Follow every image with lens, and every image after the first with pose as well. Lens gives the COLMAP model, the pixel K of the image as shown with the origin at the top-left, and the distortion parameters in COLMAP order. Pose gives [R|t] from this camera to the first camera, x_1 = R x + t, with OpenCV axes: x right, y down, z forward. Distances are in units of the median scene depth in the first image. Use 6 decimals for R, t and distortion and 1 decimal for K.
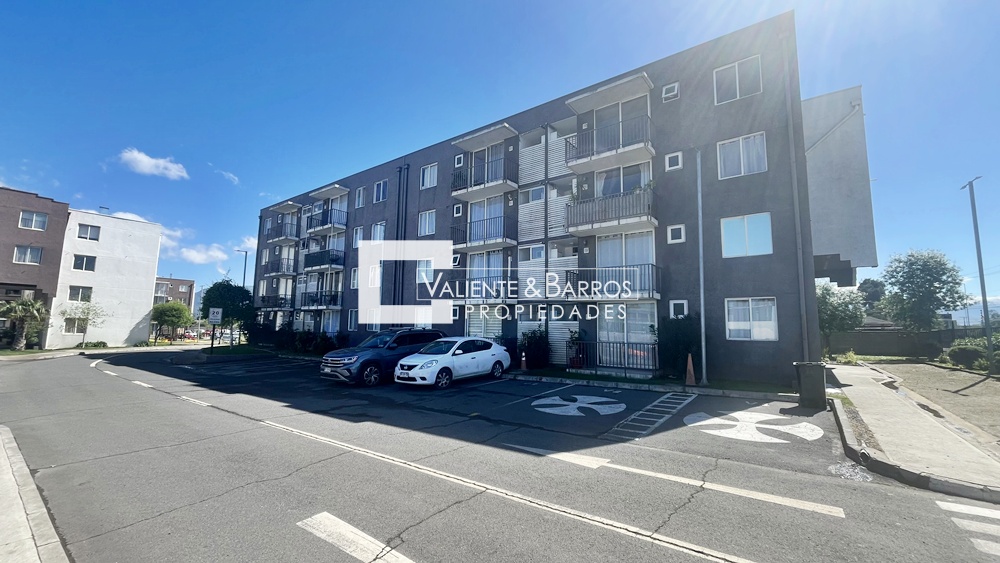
lens RADIAL K [[393.7, 0, 515.9], [0, 393.7, 282.0], [0, 0, 1]] dist [-0.020056, -0.000166]
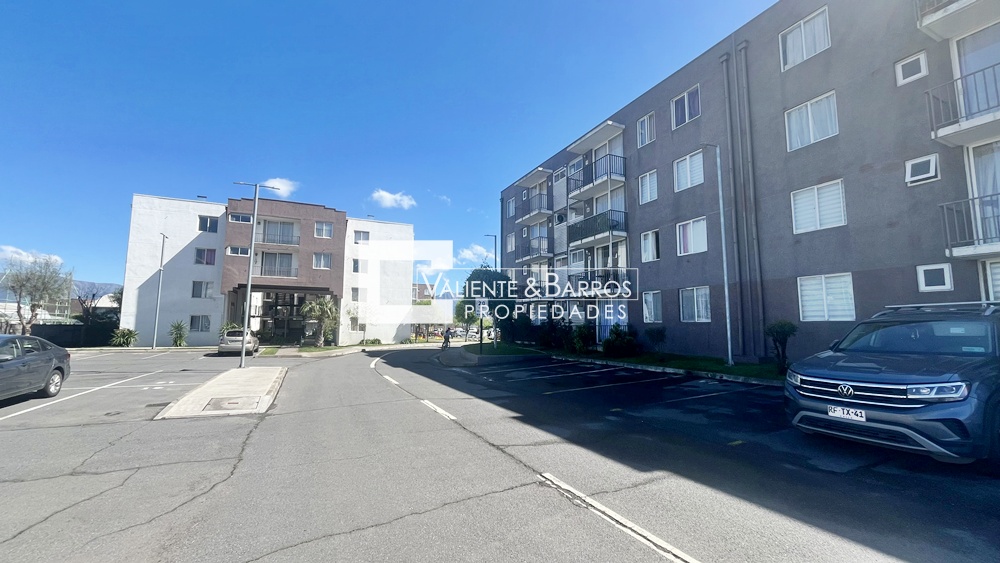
lens RADIAL K [[402.9, 0, 500.0], [0, 402.9, 281.5], [0, 0, 1]] dist [-0.000133, -0.000052]
pose [[0.873232, -0.065279, -0.482912, -0.256491], [0.066871, 0.997664, -0.013941, 0.038480], [0.482694, -0.020119, 0.875558, 0.212547]]
